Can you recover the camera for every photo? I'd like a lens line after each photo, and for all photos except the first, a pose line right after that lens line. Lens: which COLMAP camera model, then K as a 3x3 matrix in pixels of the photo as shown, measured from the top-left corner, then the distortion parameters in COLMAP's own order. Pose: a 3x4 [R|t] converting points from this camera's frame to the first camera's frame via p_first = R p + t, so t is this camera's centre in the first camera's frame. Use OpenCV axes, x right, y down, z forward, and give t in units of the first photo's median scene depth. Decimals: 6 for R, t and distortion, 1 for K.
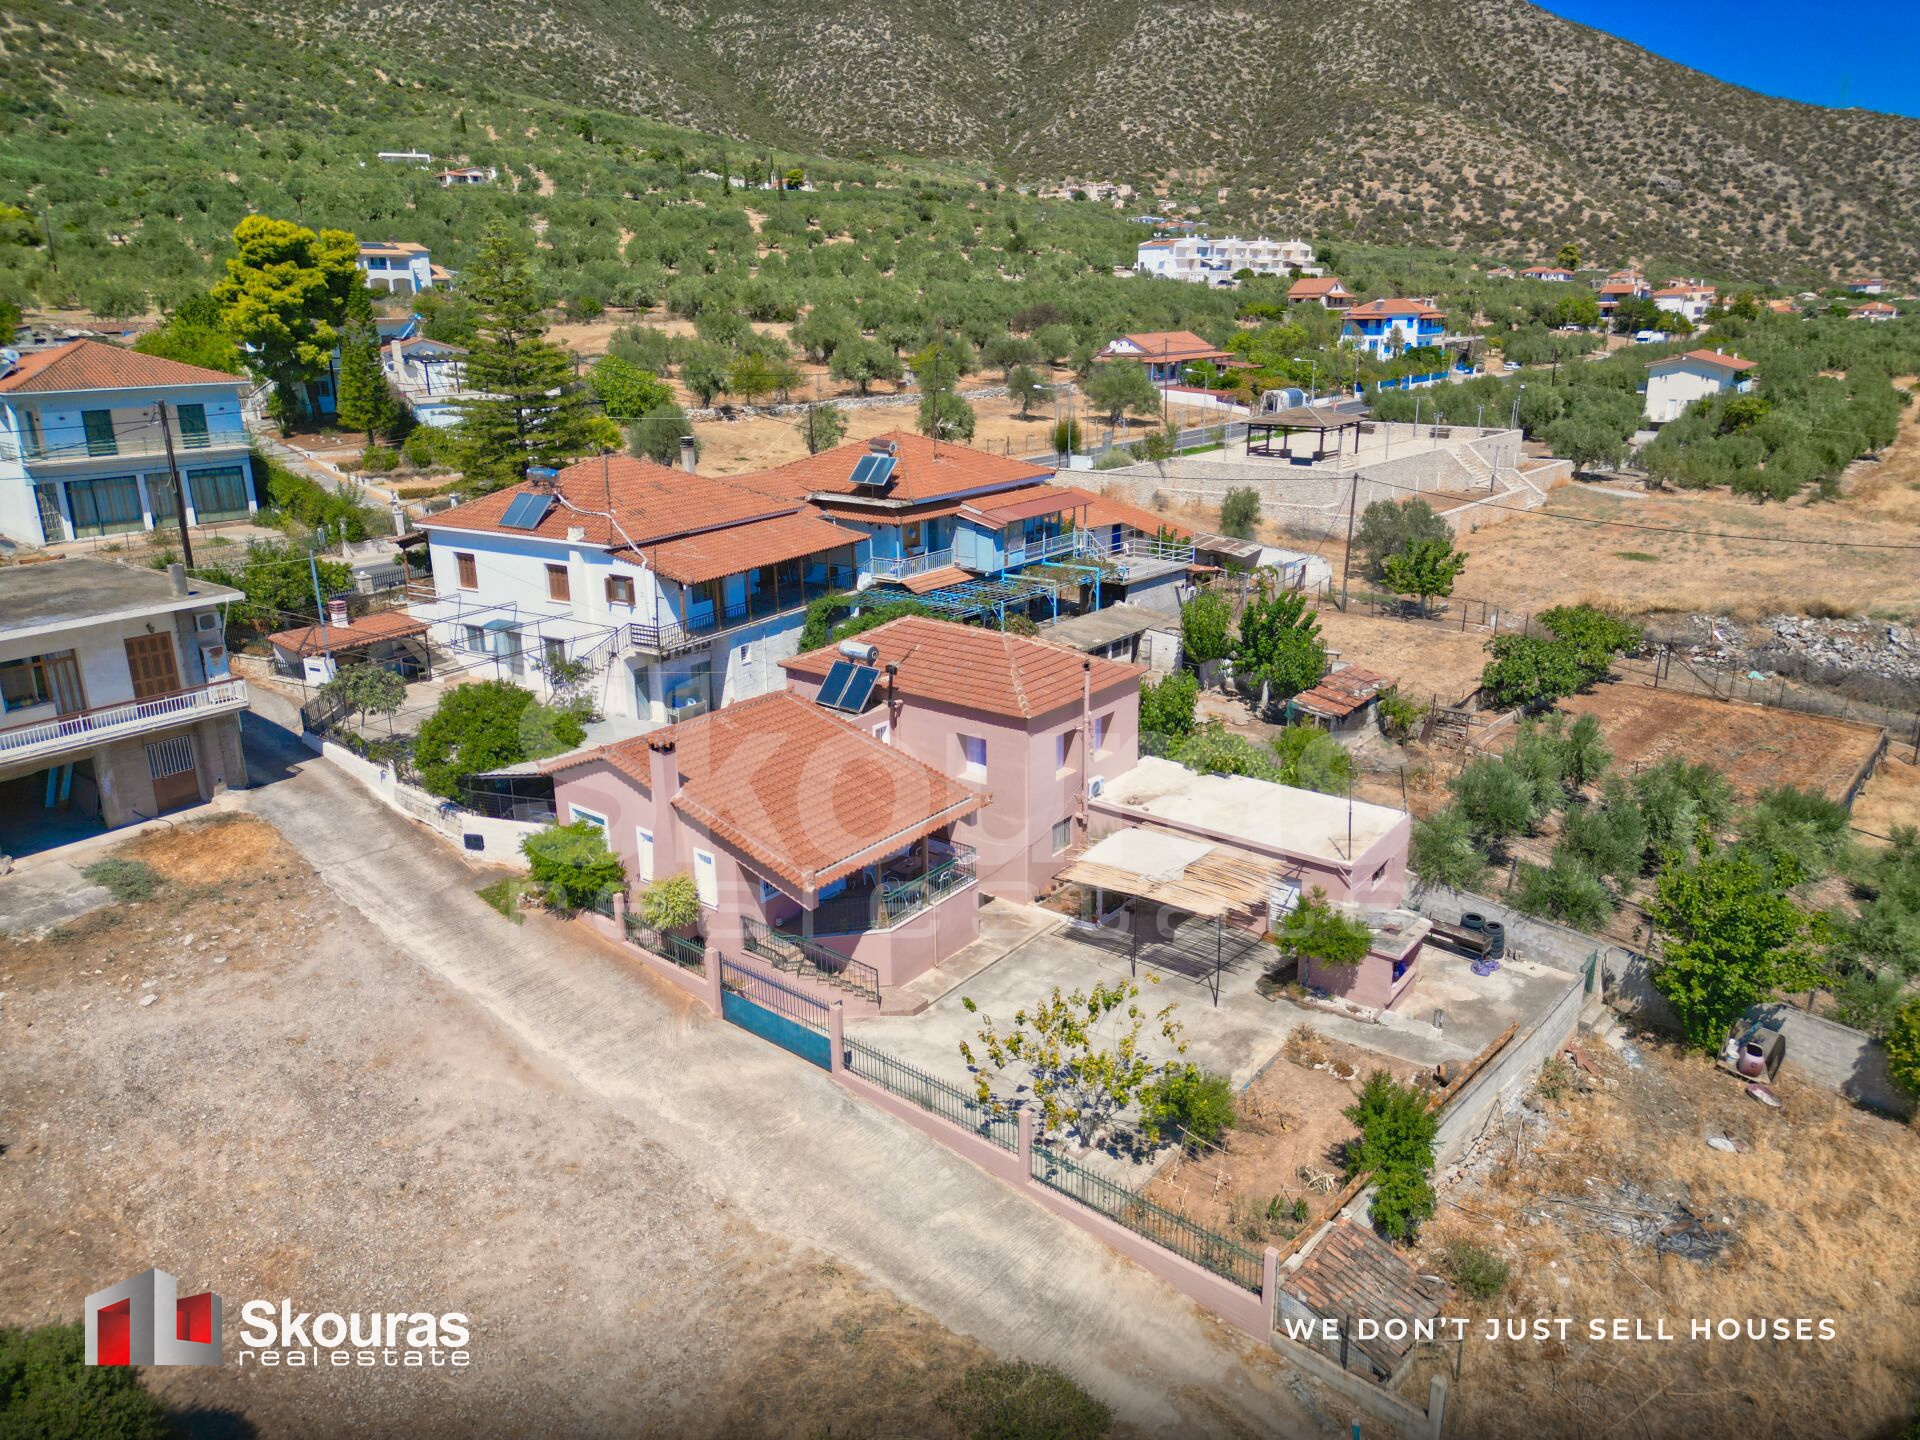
lens RADIAL K [[1345.8, 0, 958.0], [0, 1345.8, 716.9], [0, 0, 1]] dist [0.058642, -0.047084]
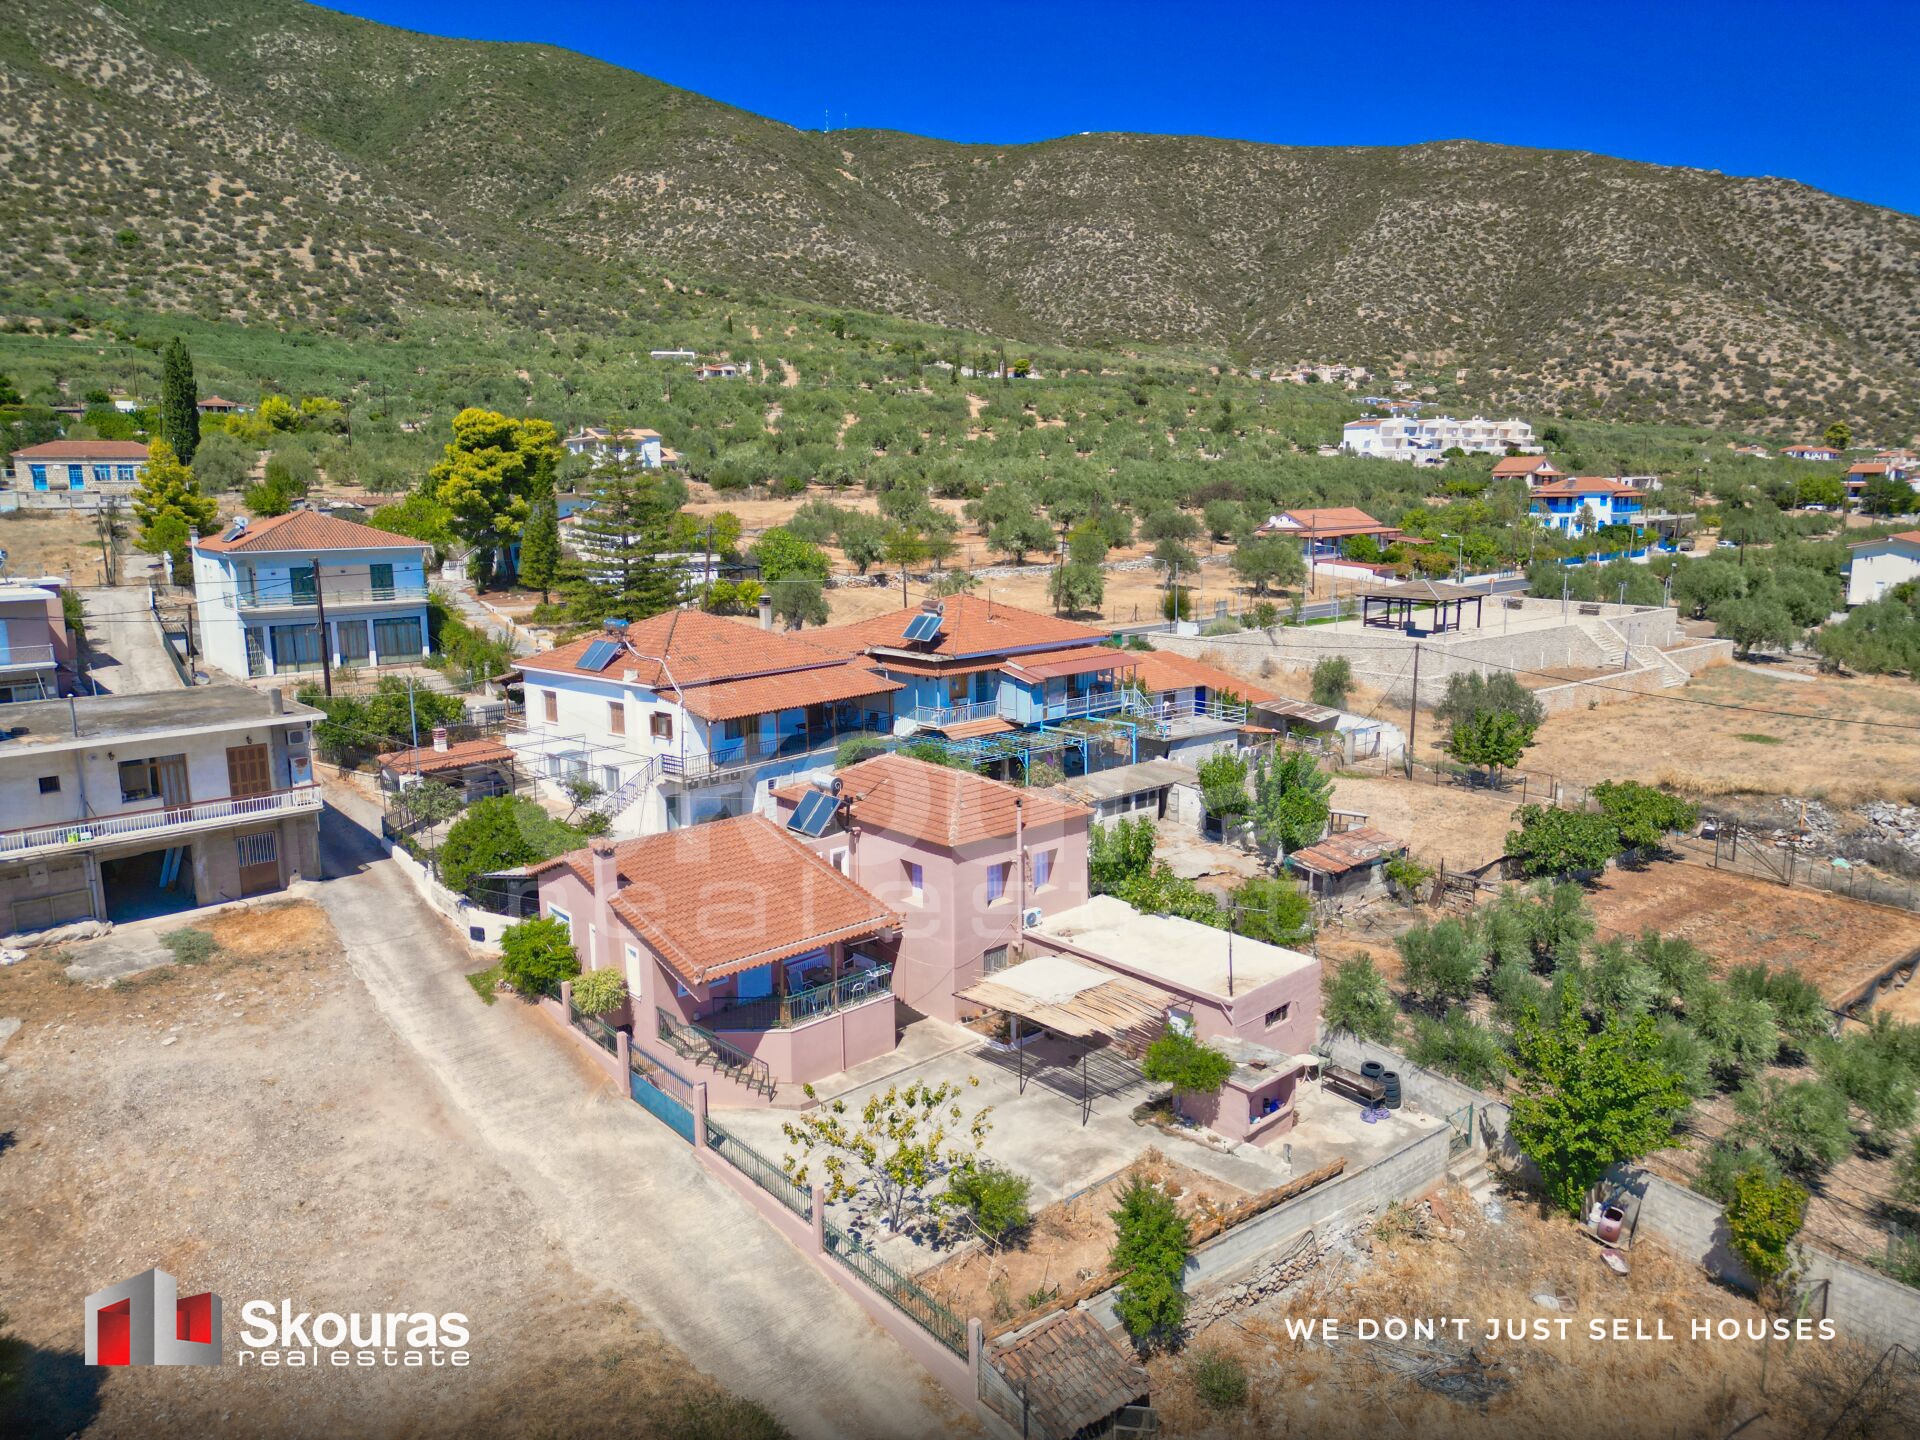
lens RADIAL K [[1345.8, 0, 954.4], [0, 1345.8, 715.8], [0, 0, 1]] dist [0.058642, -0.047084]
pose [[0.984899, 0.032375, -0.170075, 0.149887], [-0.053165, 0.991452, -0.119148, 0.016133], [0.164764, 0.126391, 0.978201, -0.052064]]
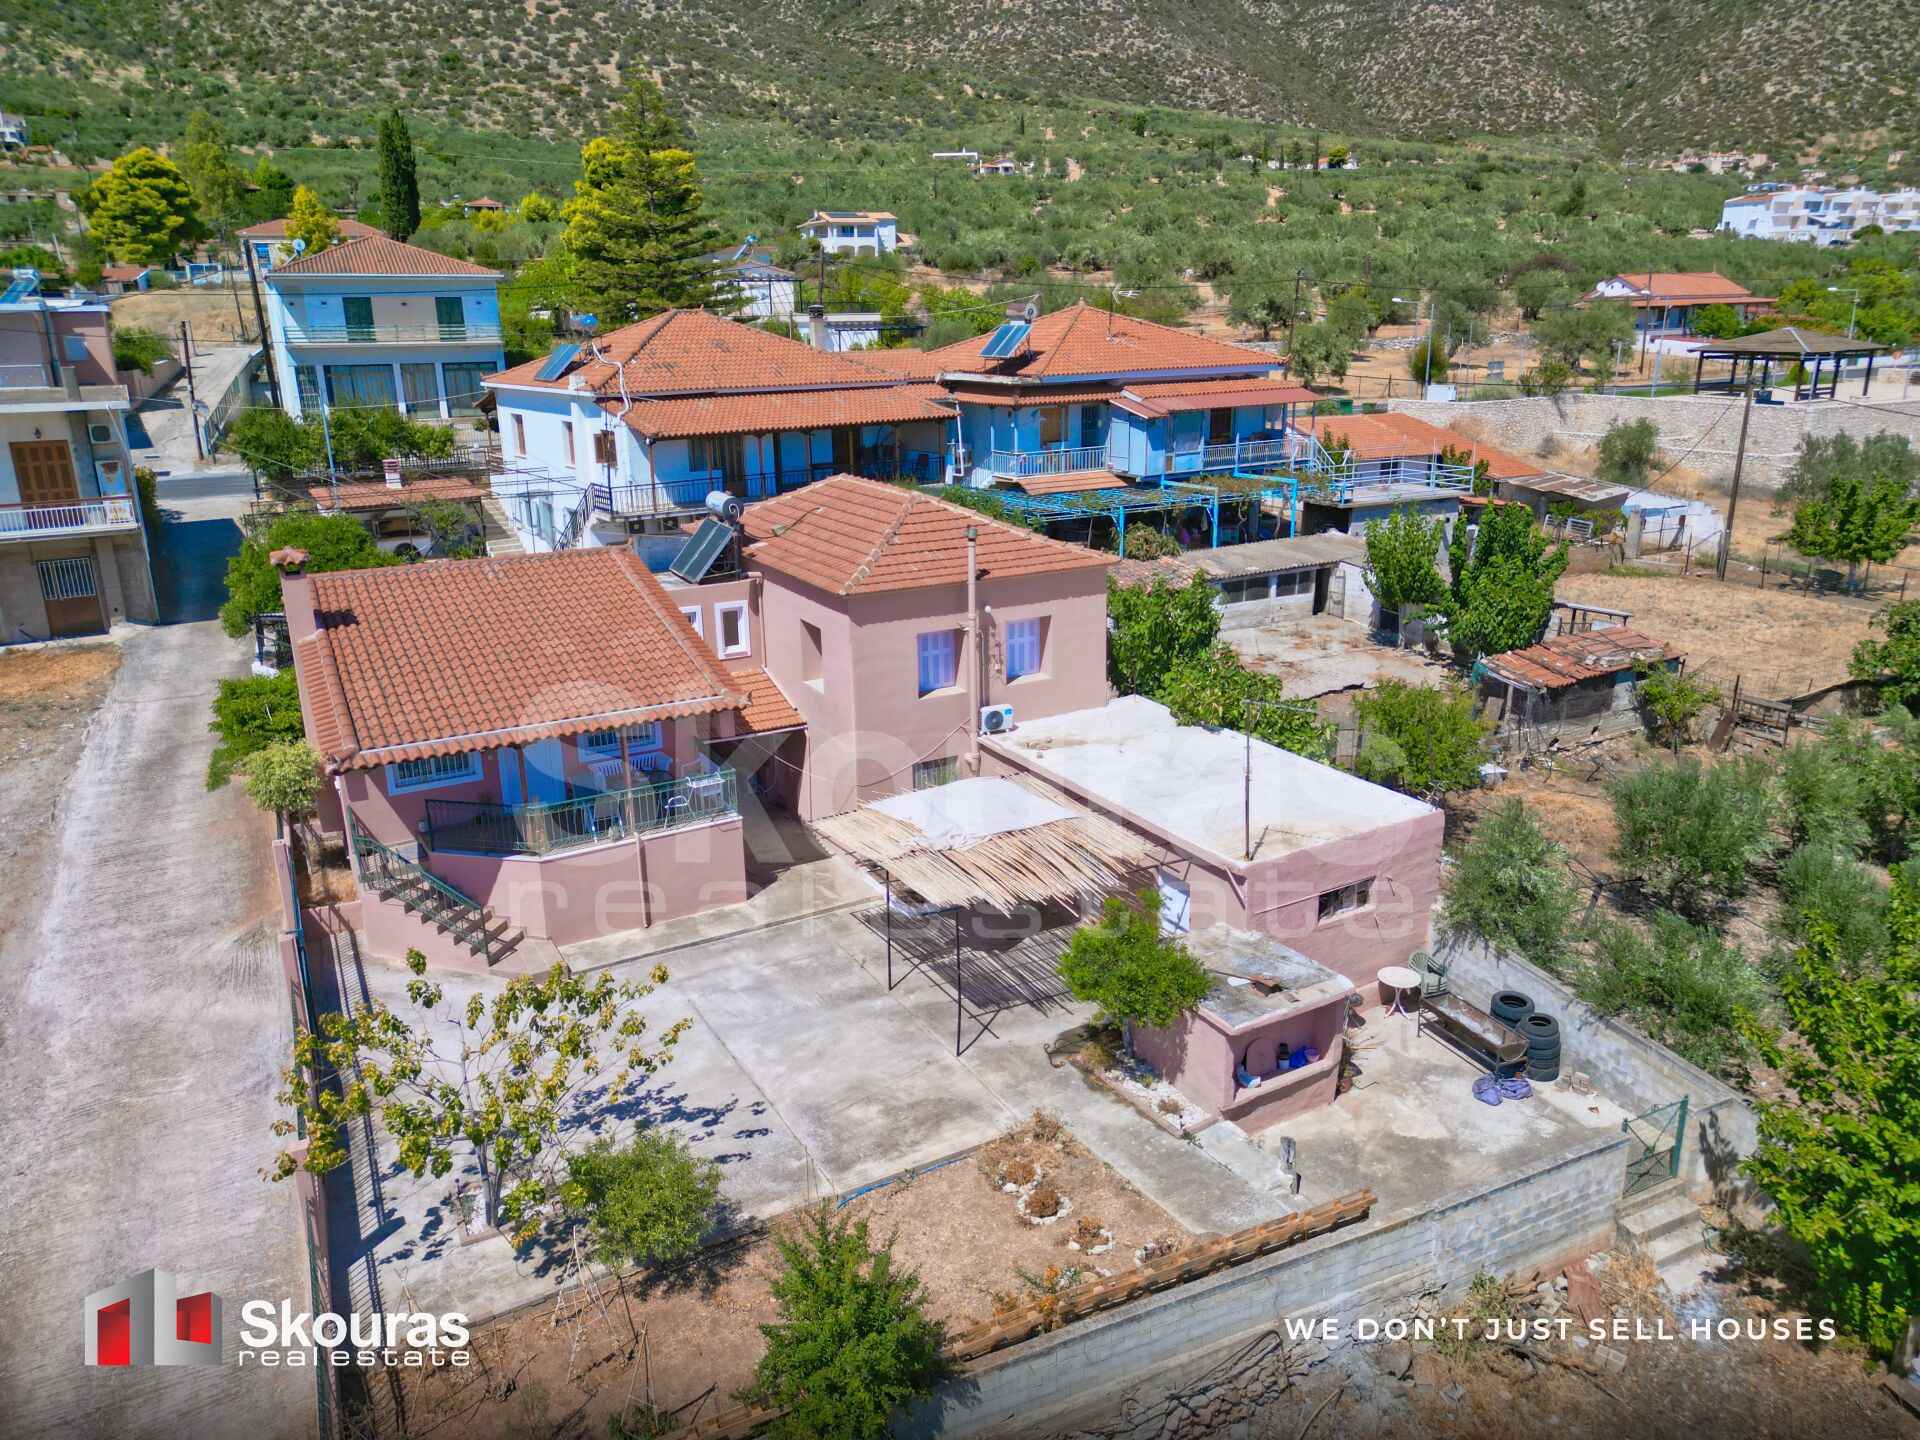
lens RADIAL K [[1345.8, 0, 947.9], [0, 1345.8, 721.1], [0, 0, 1]] dist [0.058642, -0.047084]
pose [[0.921906, 0.107573, -0.372178, 0.229961], [-0.107269, 0.993996, 0.021590, 0.028190], [0.372266, 0.020019, 0.927910, 0.242449]]
